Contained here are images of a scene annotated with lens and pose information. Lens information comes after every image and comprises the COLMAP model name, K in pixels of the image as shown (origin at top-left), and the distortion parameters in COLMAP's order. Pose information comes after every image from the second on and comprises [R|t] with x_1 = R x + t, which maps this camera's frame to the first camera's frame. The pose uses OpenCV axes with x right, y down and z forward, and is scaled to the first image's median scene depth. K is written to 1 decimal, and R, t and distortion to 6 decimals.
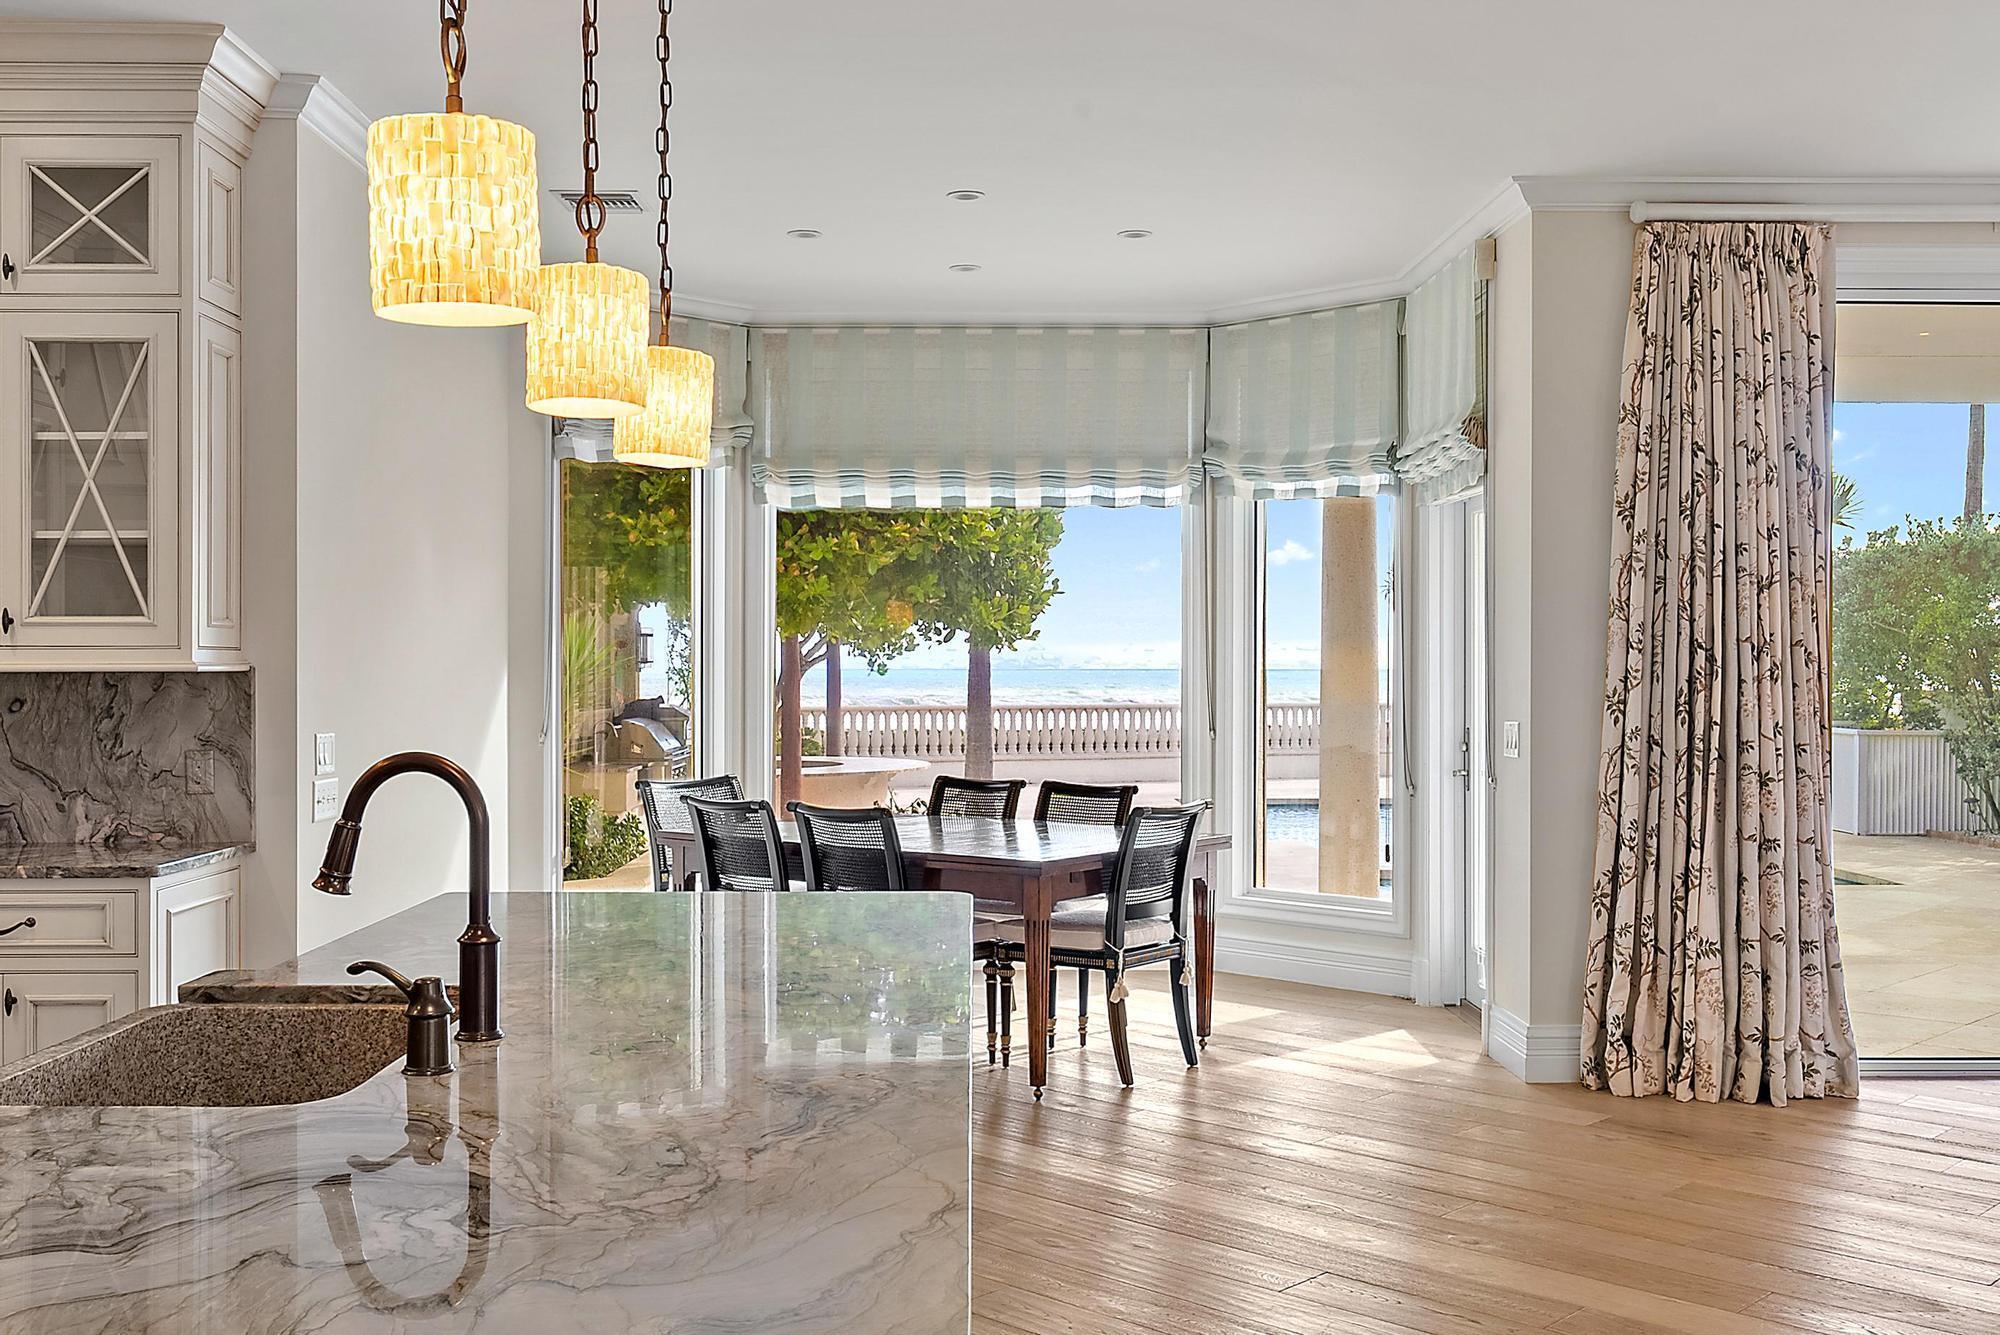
lens RADIAL K [[1913.4, 0, 997.2], [0, 1913.4, 675.5], [0, 0, 1]] dist [-0.003795, 0.000000]
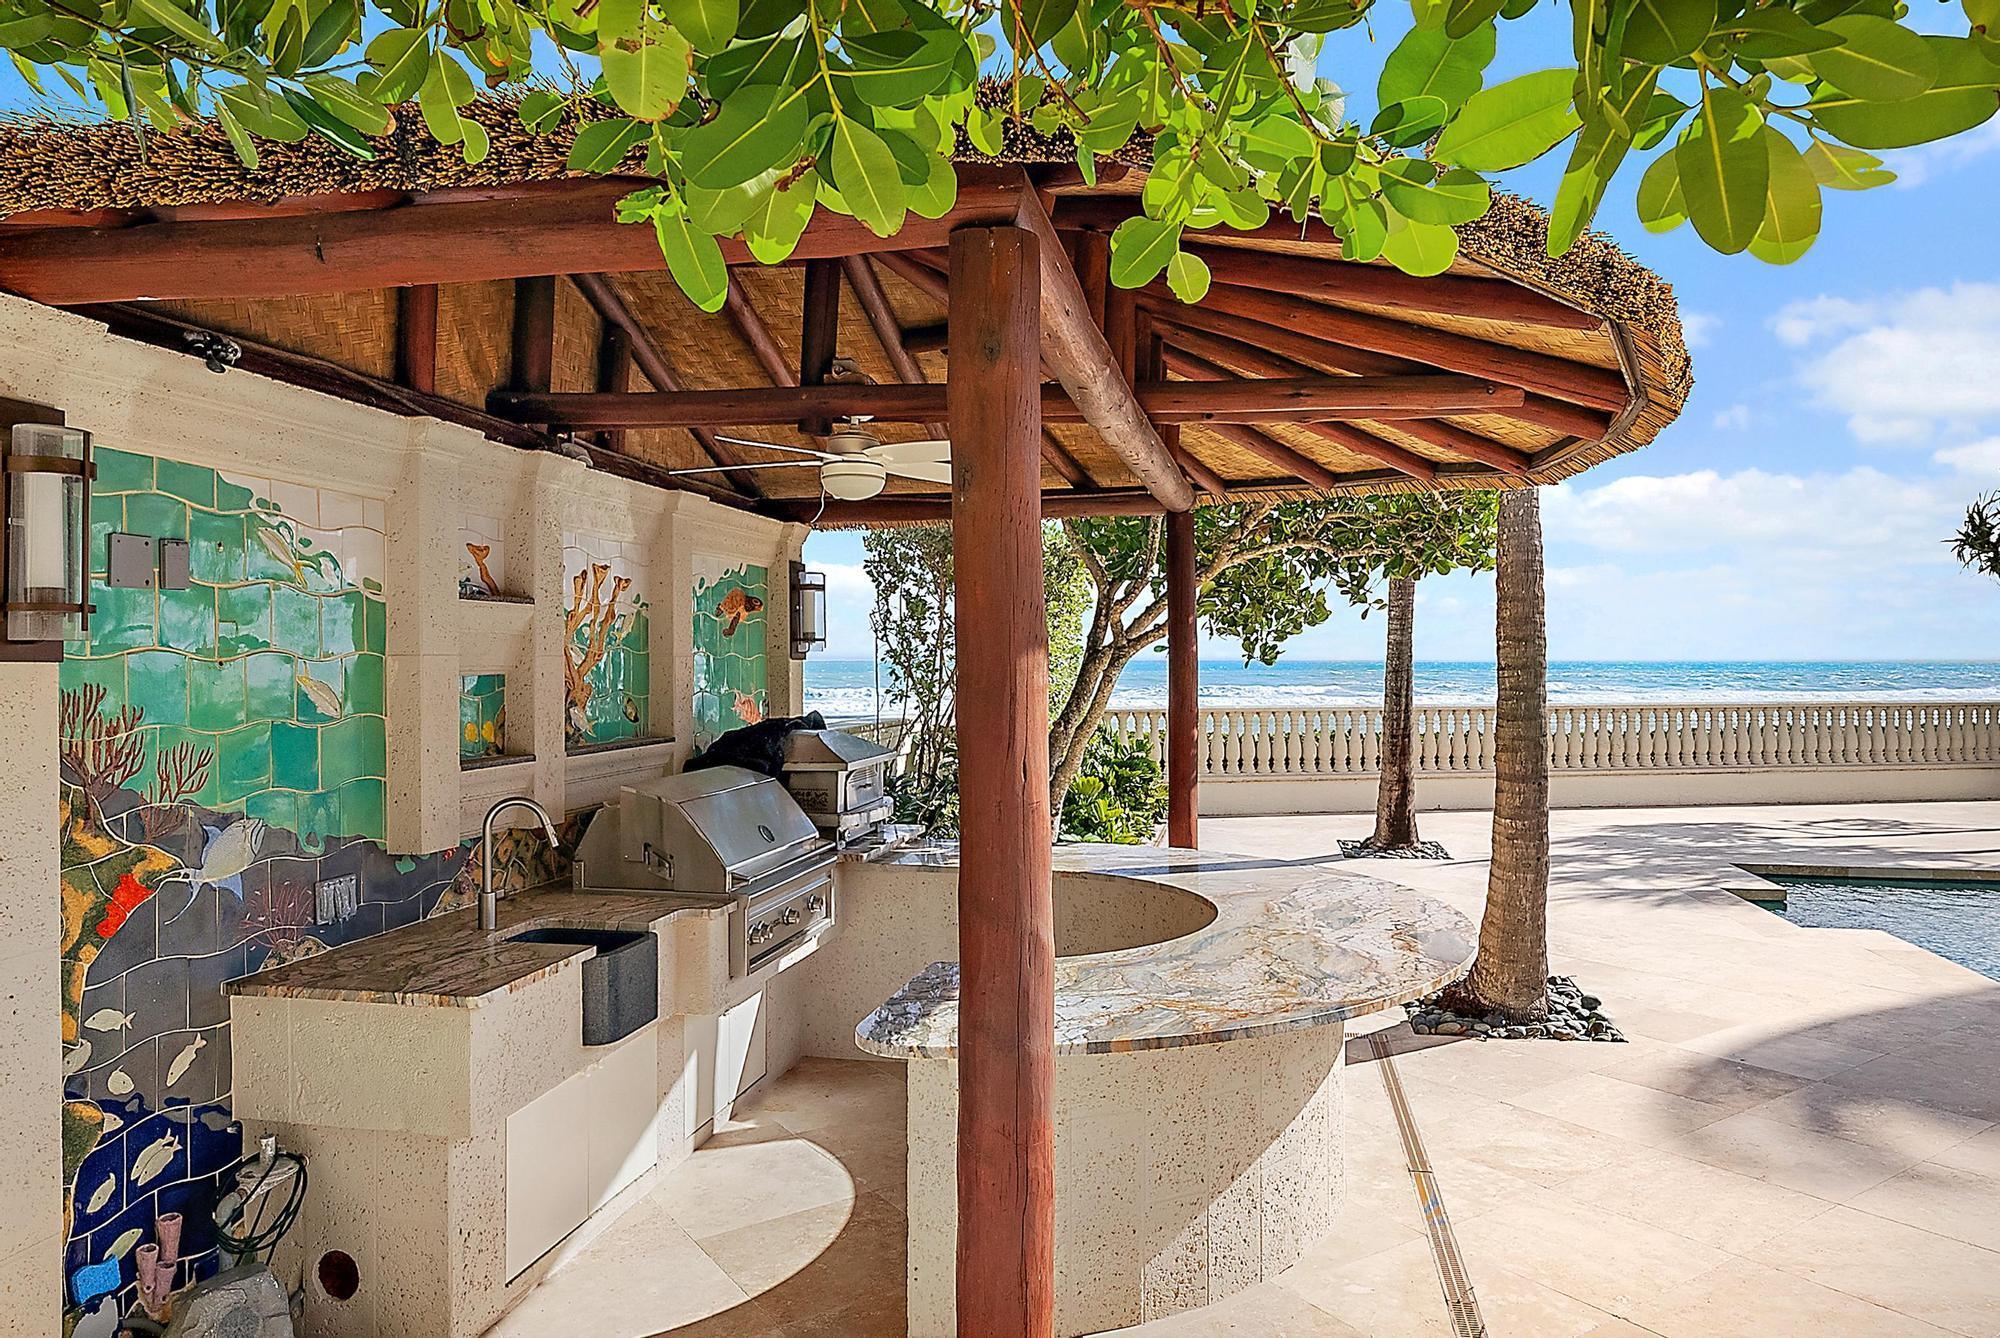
lens RADIAL K [[1247.0, 0, 1000.1], [0, 1247.0, 663.9], [0, 0, 1]] dist [-0.000125, 0.001719]
pose [[0.975668, 0.006651, -0.219151, -0.186398], [-0.006836, 0.999977, -0.000086, -0.001058], [0.219145, 0.001582, 0.975691, 2.052630]]
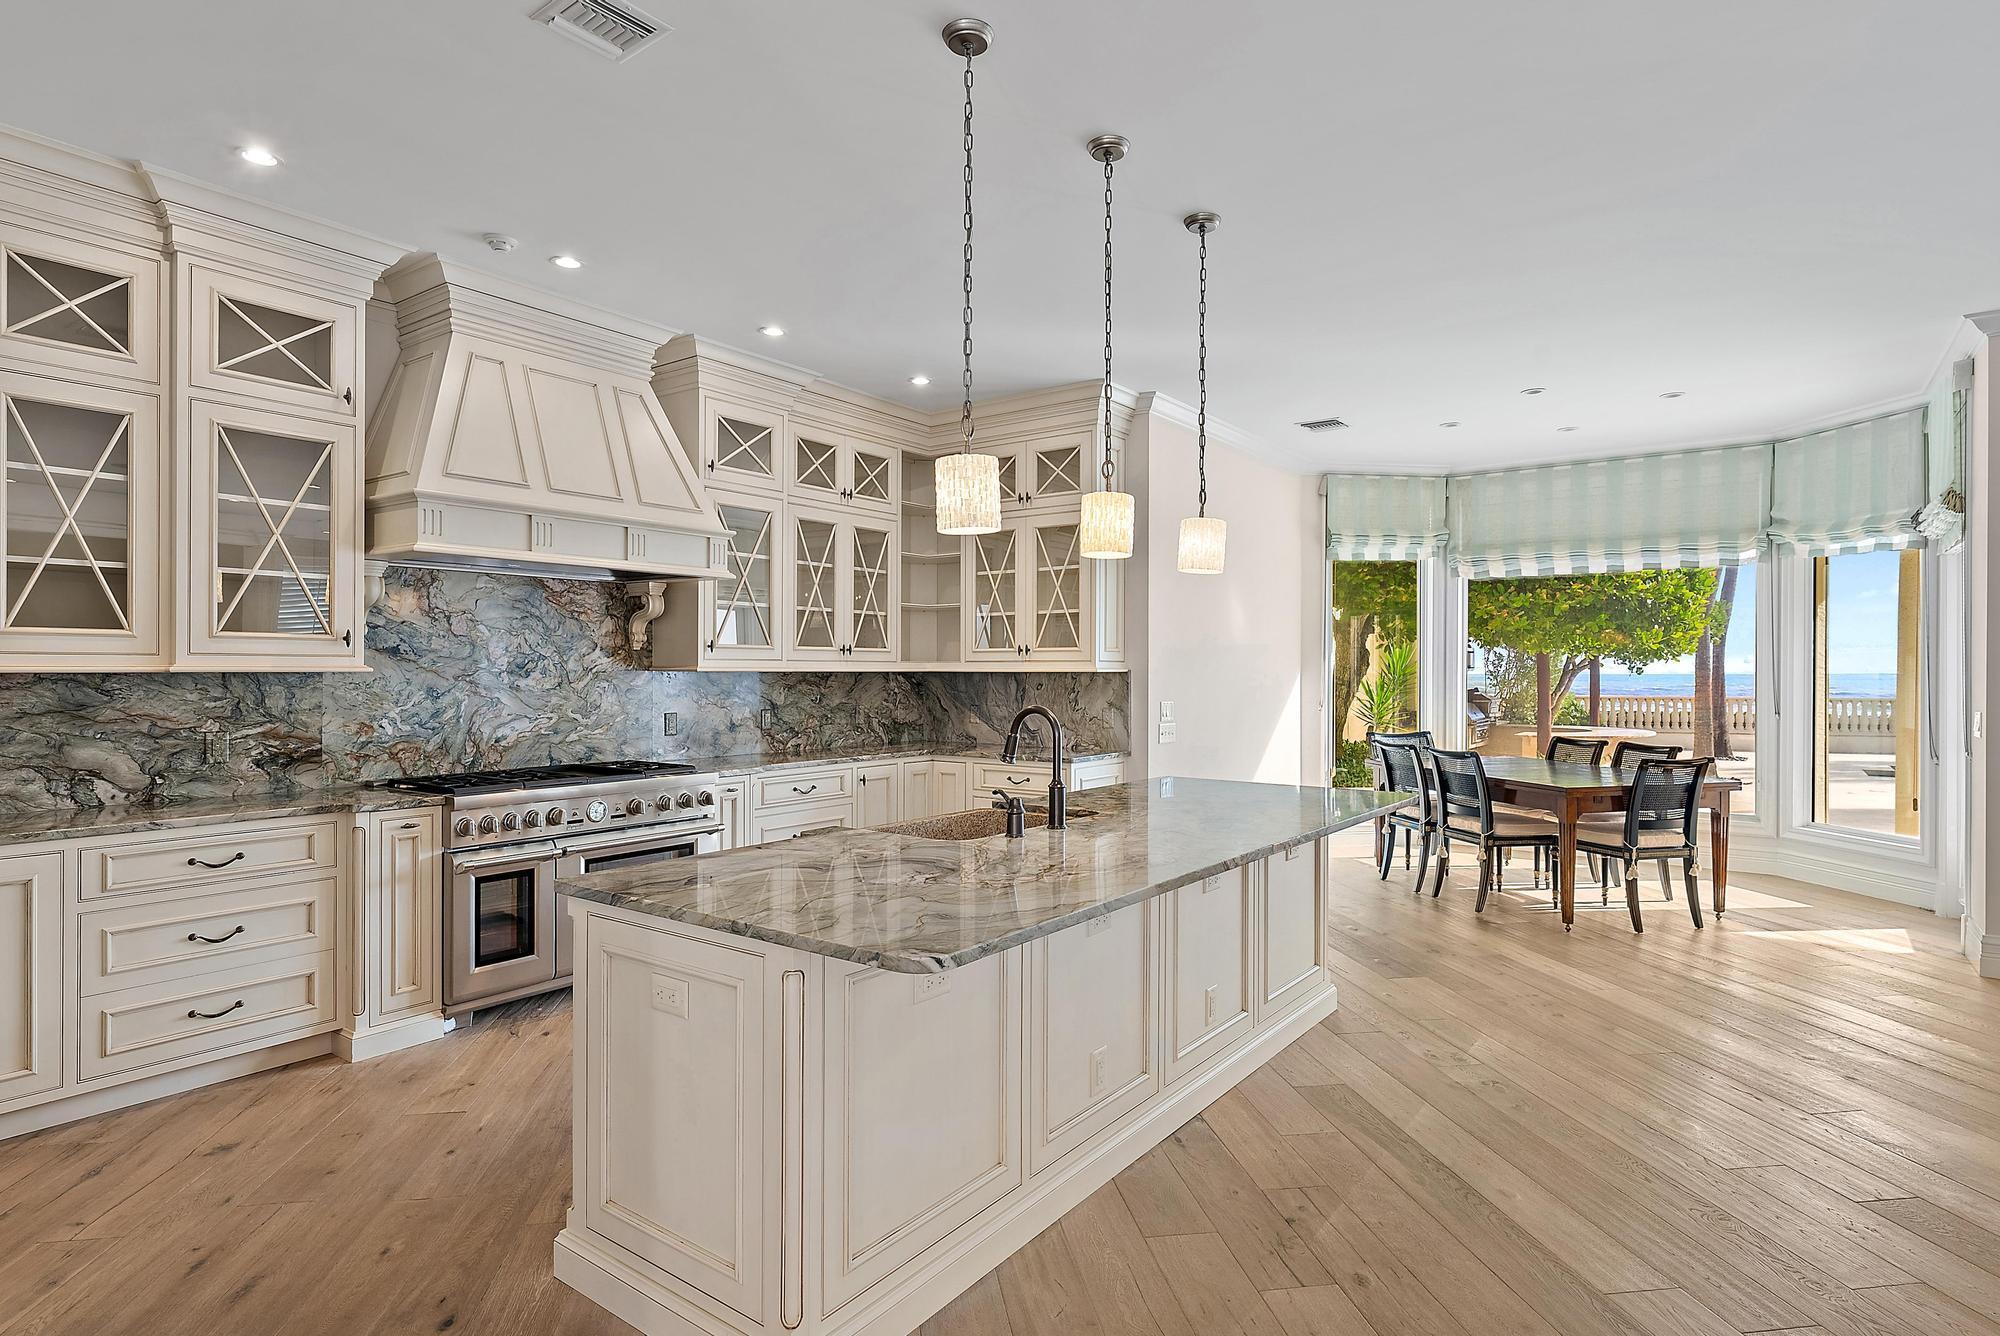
lens RADIAL K [[1053.3, 0, 994.3], [0, 1053.3, 671.3], [0, 0, 1]] dist [-0.000934, 0.001289]
pose [[0.789711, 0.002397, -0.613474, 0.173838], [-0.004581, 0.999988, -0.001989, 0.000245], [0.613462, 0.004381, 0.789712, -0.024708]]
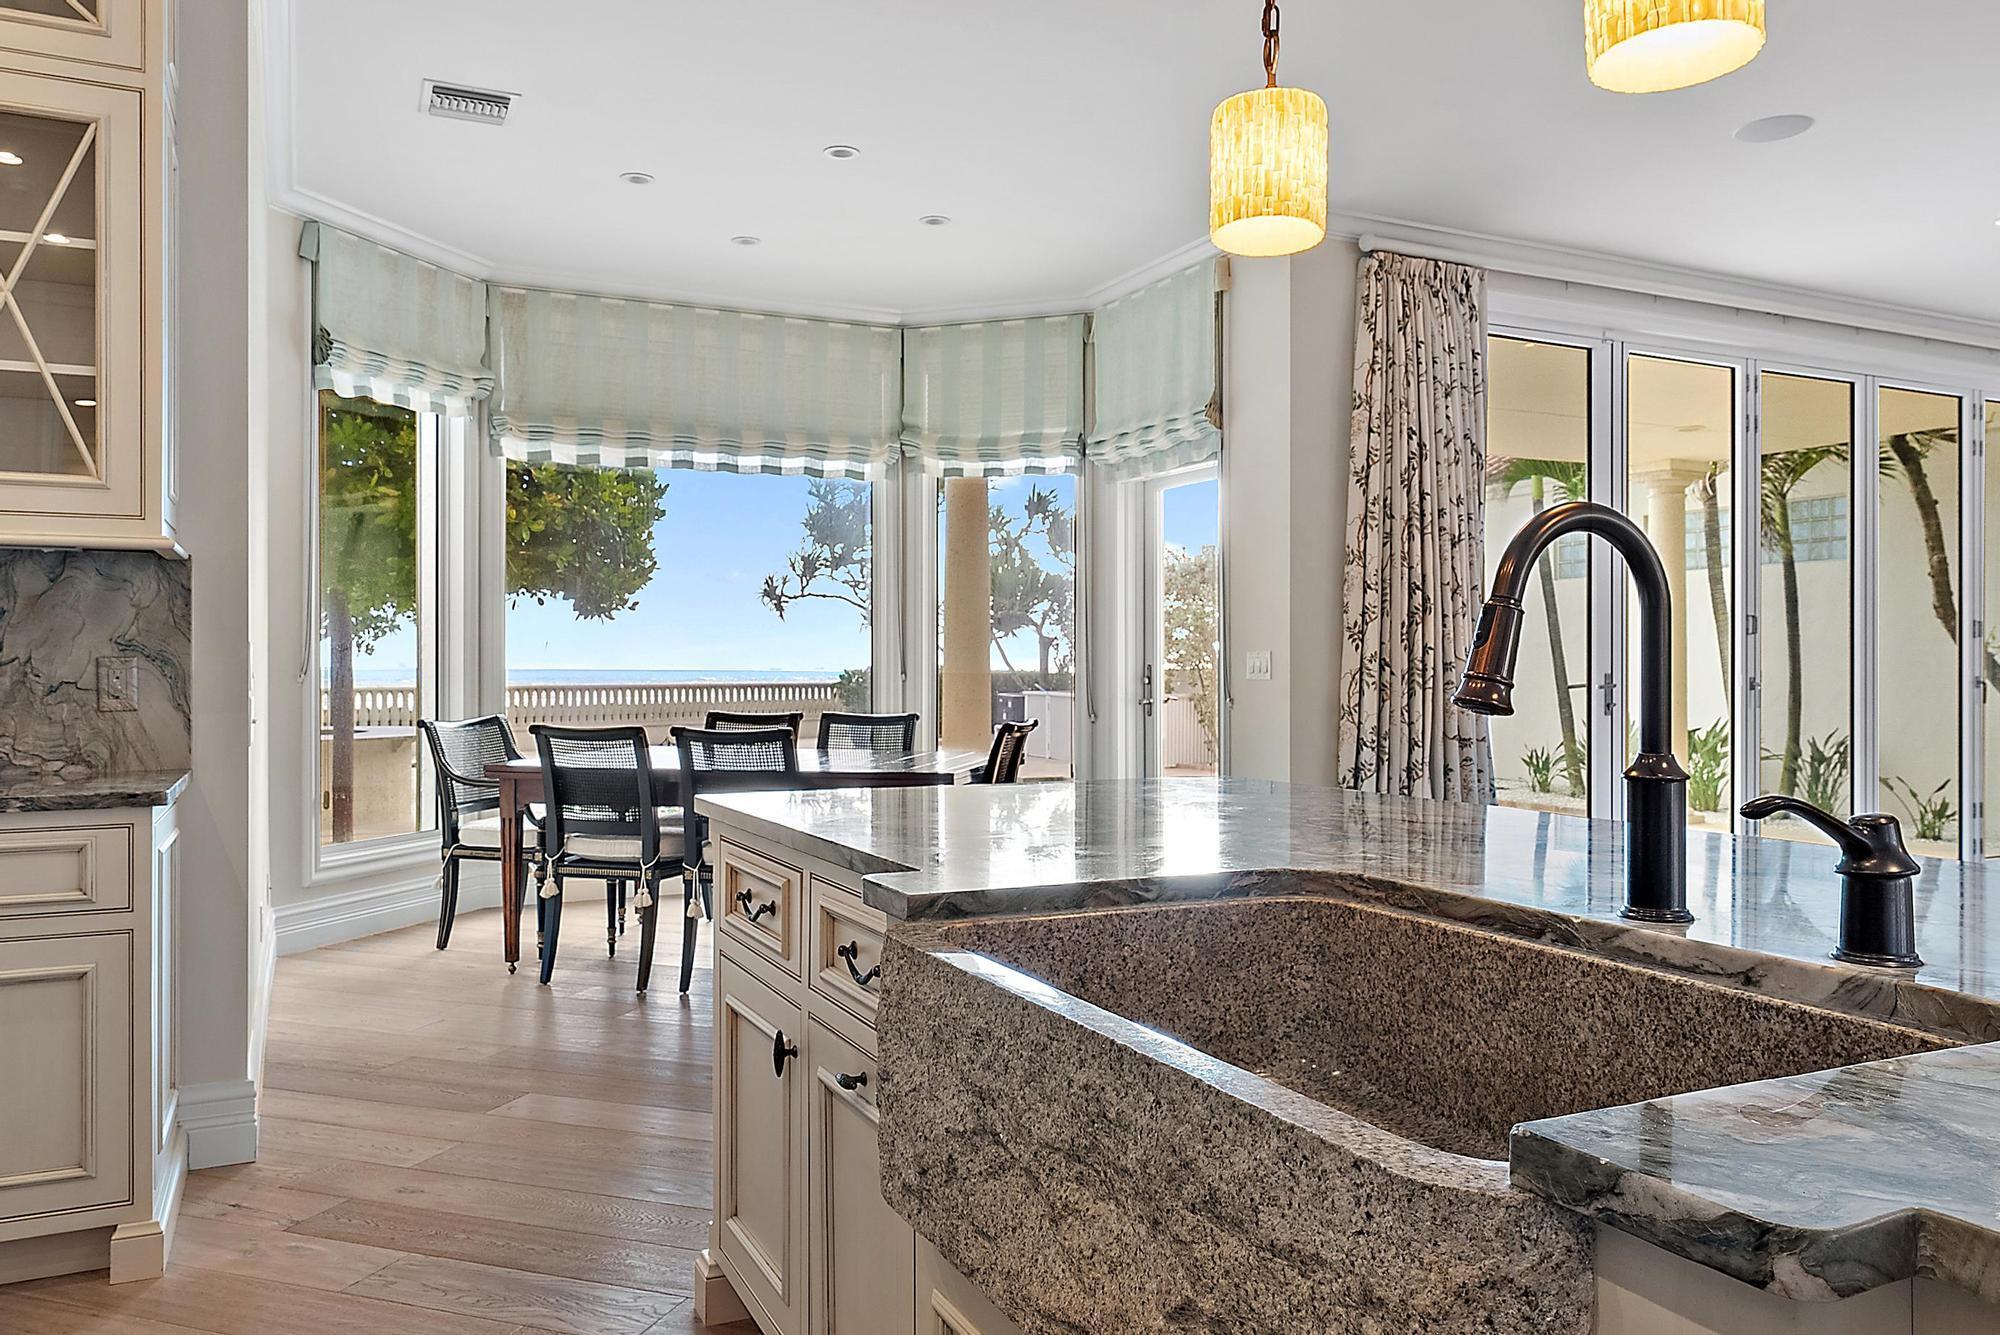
lens RADIAL K [[1434.1, 0, 995.3], [0, 1434.1, 666.1], [0, 0, 1]] dist [-0.000783, 0.002946]
pose [[0.906426, -0.000872, 0.422364, -0.268267], [0.003425, 0.999980, -0.005287, 0.037807], [-0.422351, 0.006239, 0.906411, 0.237282]]
